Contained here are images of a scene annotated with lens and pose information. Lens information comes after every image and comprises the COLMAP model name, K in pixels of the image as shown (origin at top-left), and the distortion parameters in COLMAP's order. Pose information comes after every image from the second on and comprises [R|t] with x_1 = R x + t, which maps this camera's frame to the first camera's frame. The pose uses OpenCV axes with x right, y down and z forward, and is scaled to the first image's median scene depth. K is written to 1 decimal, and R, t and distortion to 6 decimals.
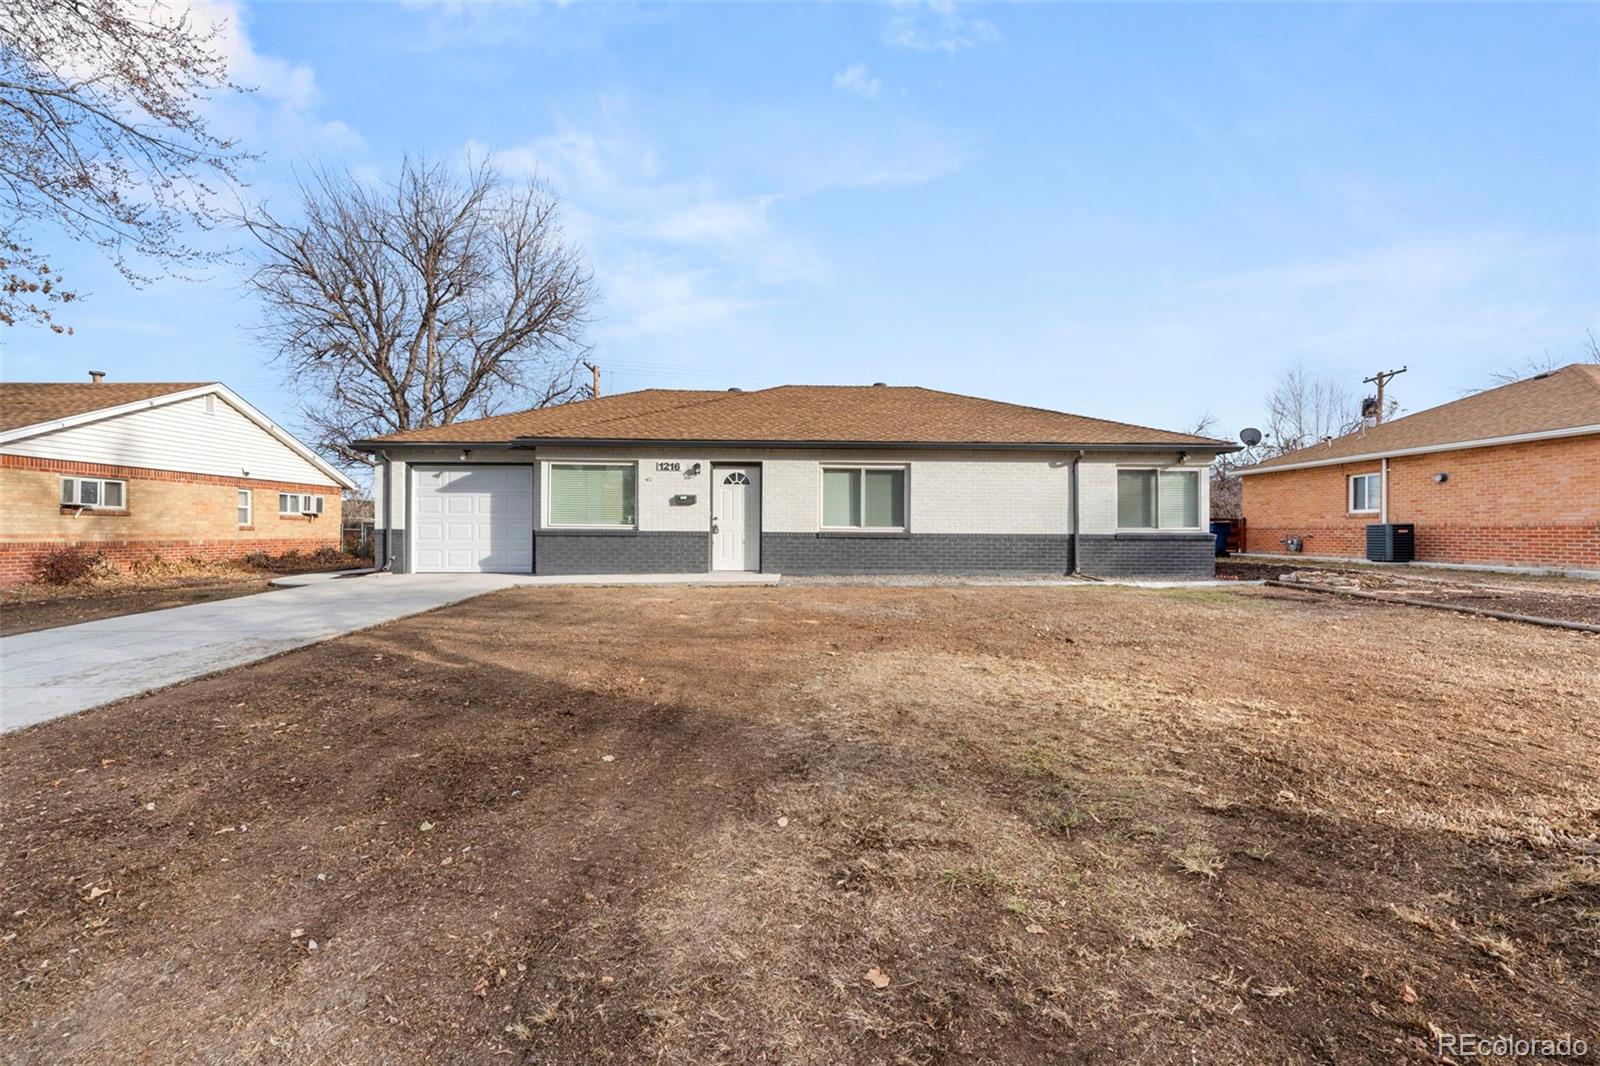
lens RADIAL K [[637.5, 0, 800.0], [0, 637.5, 533.0], [0, 0, 1]] dist [-0.000829, -0.000104]
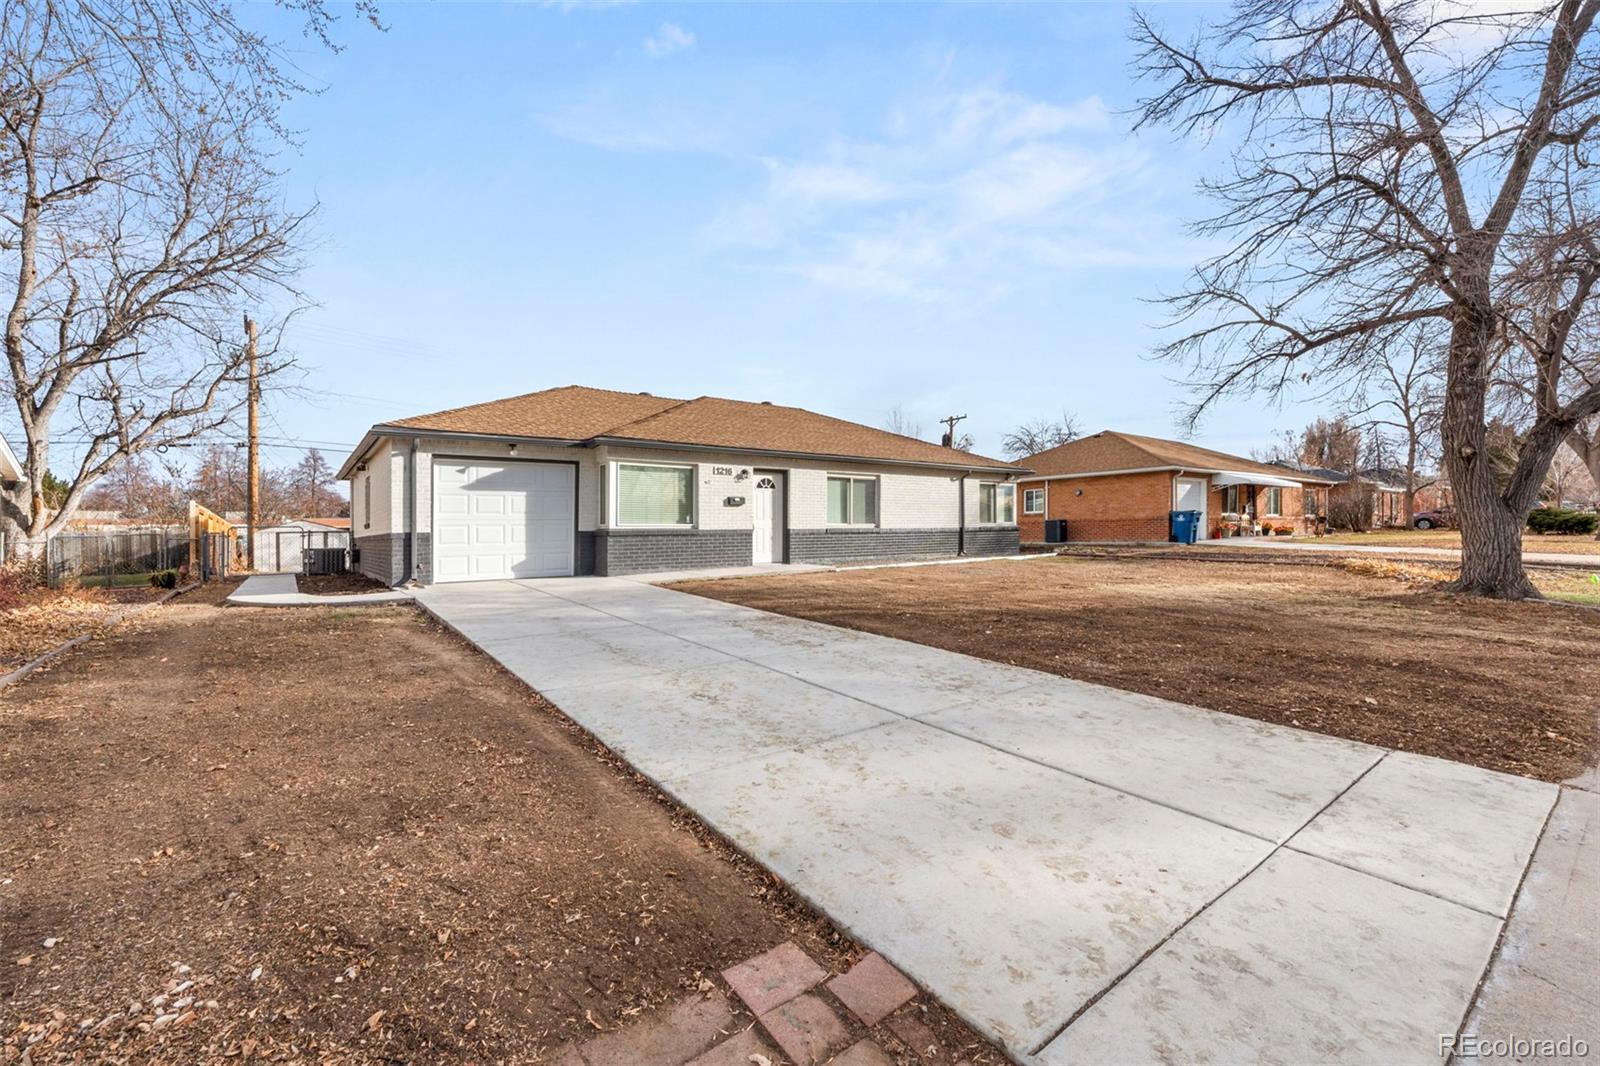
lens RADIAL K [[649.4, 0, 800.0], [0, 649.4, 533.0], [0, 0, 1]] dist [0.000149, 0.000191]
pose [[0.814762, -0.018771, 0.579491, -0.730408], [0.022215, 0.999753, 0.001150, 0.004354], [-0.579369, 0.011936, 0.814978, 0.009790]]
